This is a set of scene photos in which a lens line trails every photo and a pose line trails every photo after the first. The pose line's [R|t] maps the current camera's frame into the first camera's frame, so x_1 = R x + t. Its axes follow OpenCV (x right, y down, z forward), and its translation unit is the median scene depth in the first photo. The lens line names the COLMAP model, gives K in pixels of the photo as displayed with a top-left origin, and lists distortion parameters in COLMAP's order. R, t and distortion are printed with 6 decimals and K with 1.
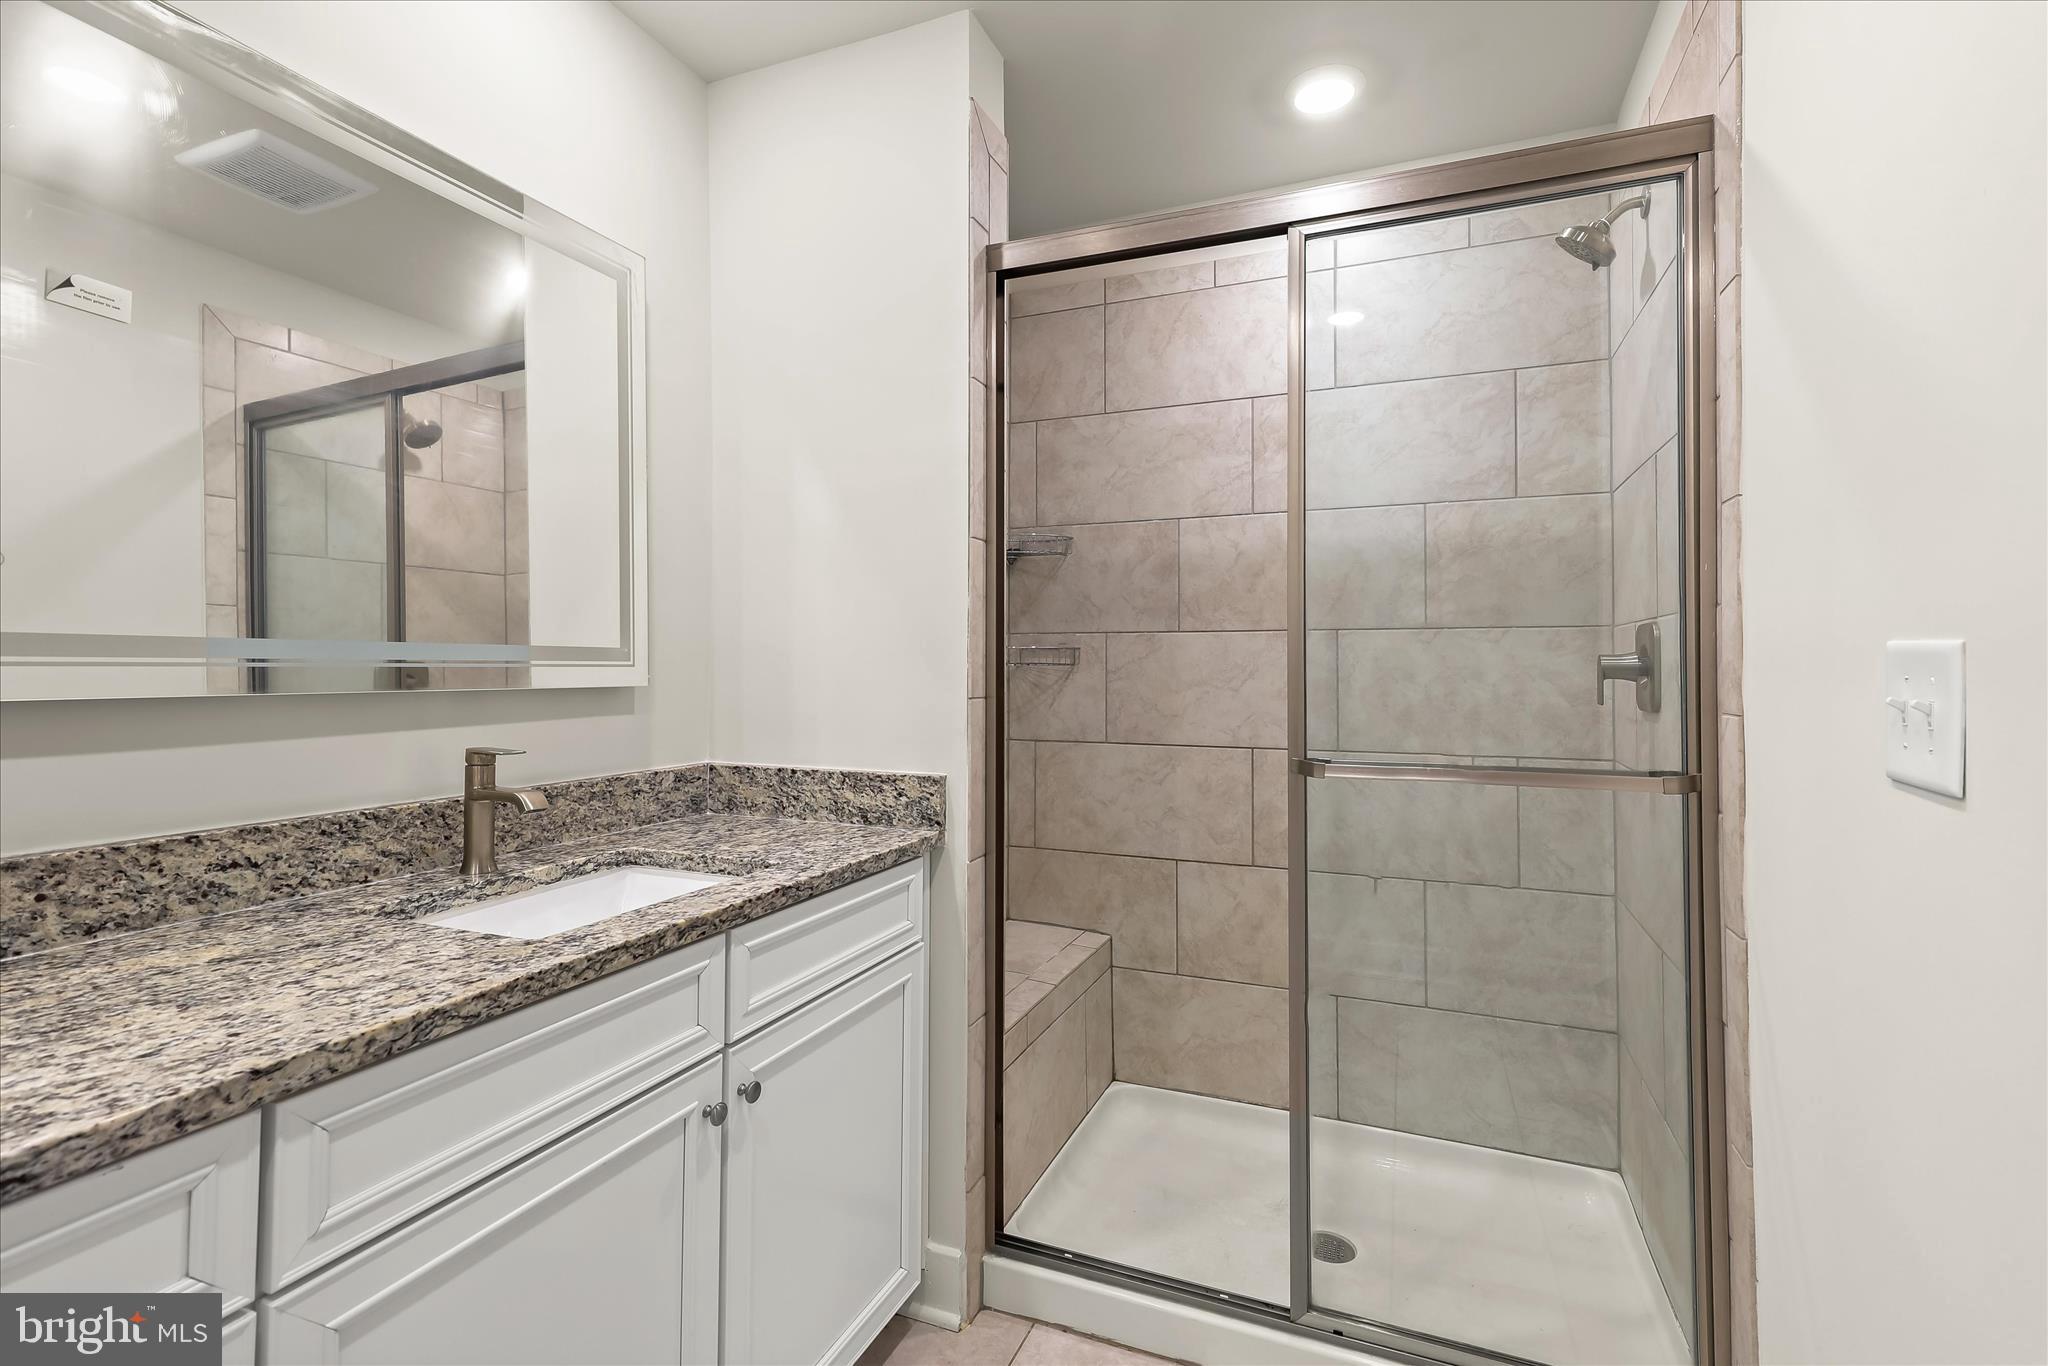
lens RADIAL K [[954.8, 0, 1022.3], [0, 954.8, 648.6], [0, 0, 1]] dist [0.013554, -0.000328]
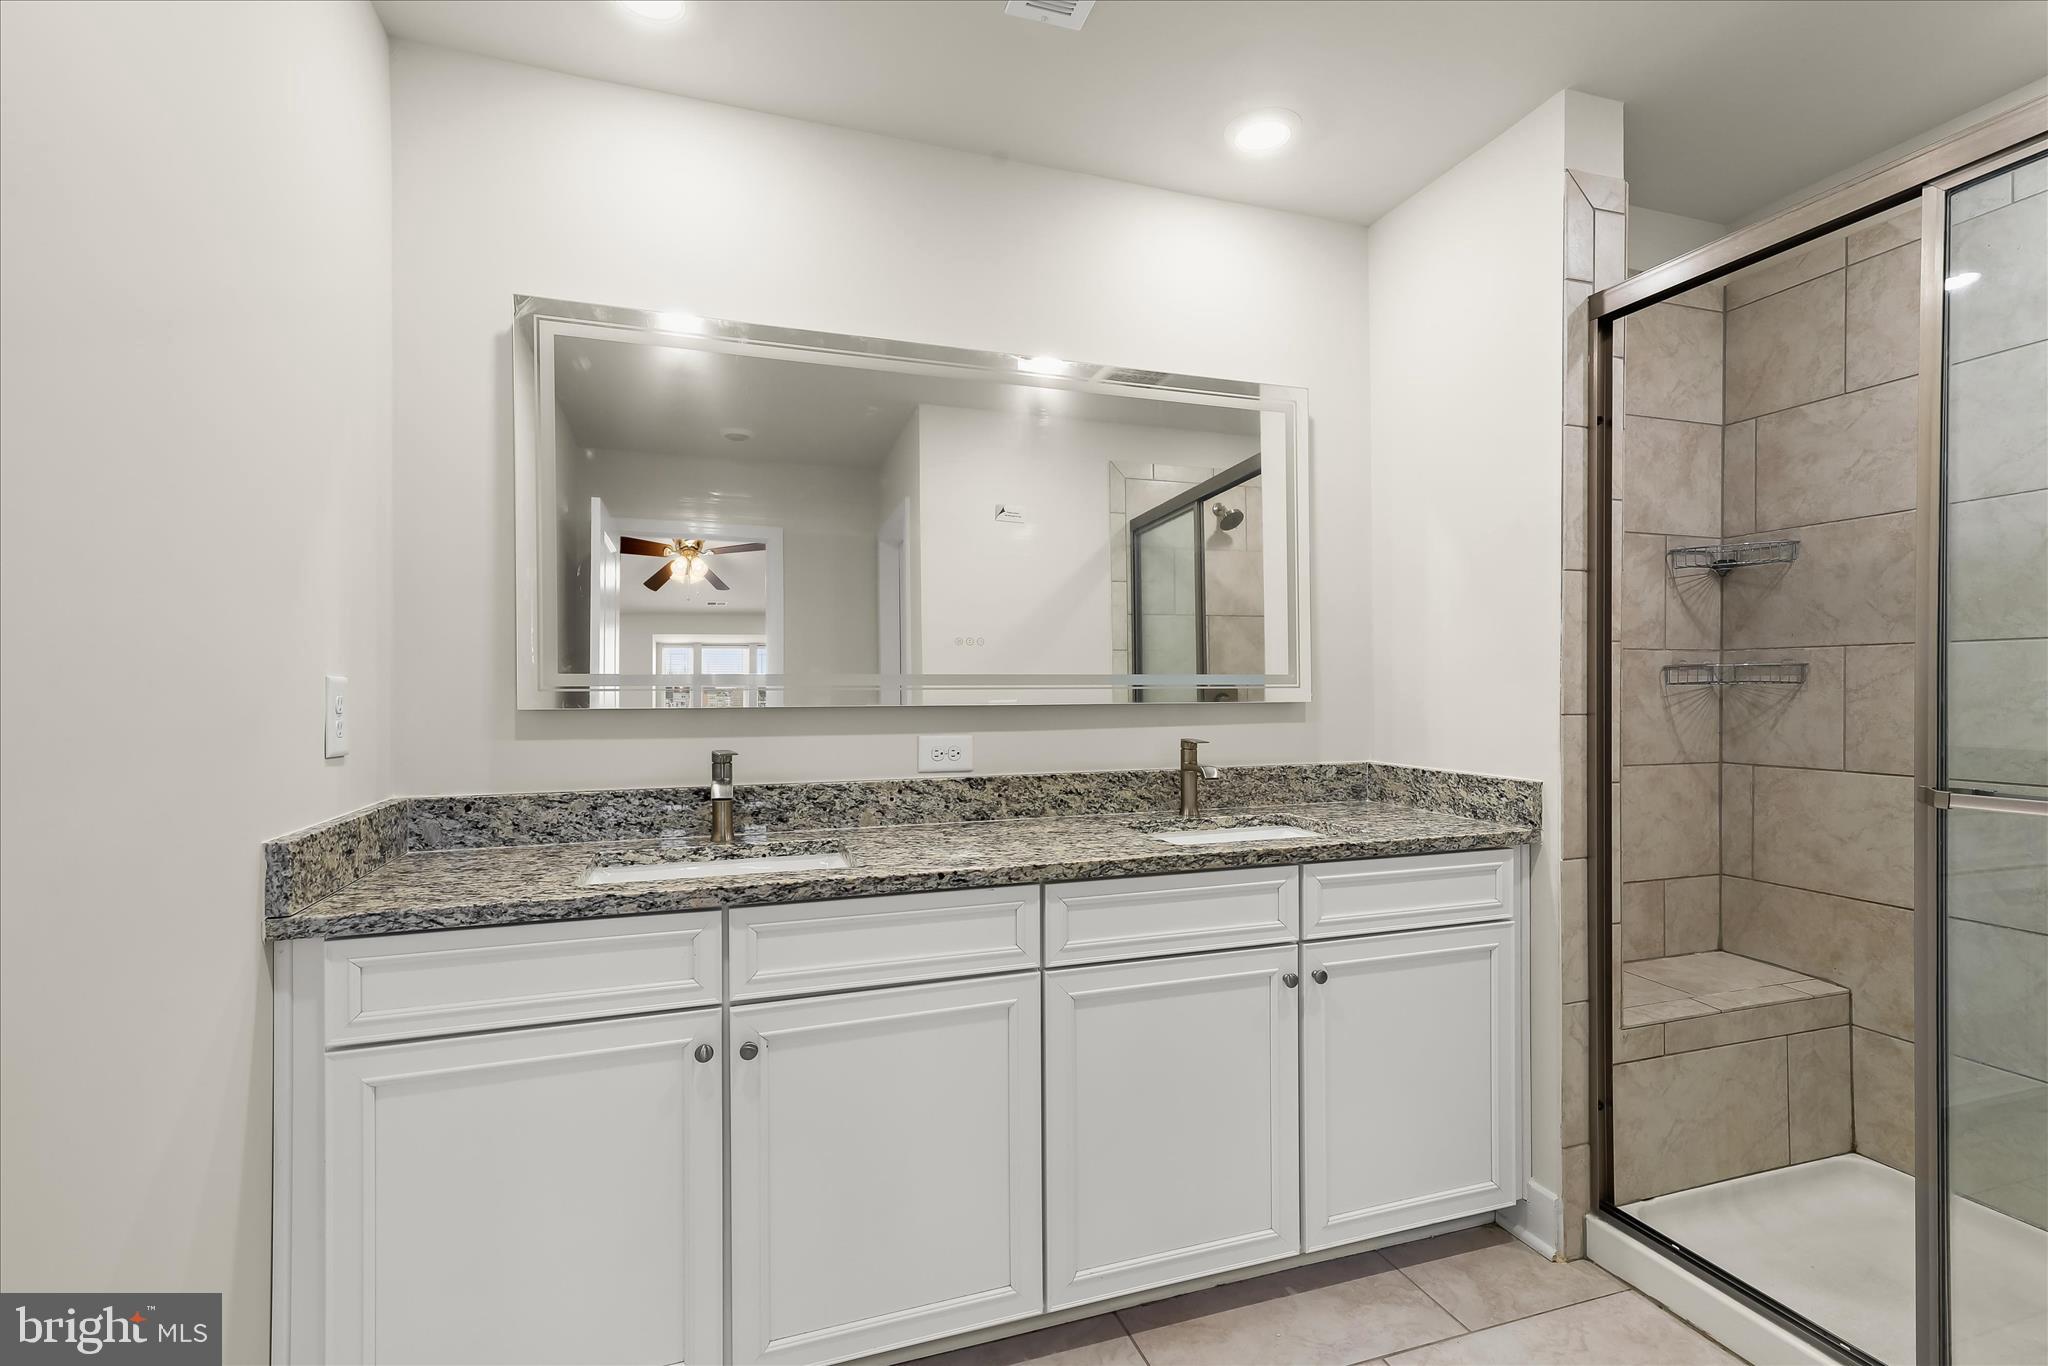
lens RADIAL K [[913.5, 0, 1028.3], [0, 913.5, 695.2], [0, 0, 1]] dist [0.003924, 0.000633]
pose [[0.657721, 0.000782, -0.753261, 0.332154], [0.020405, 0.999614, 0.018854, -0.003712], [0.752985, -0.027771, 0.657452, -0.171660]]
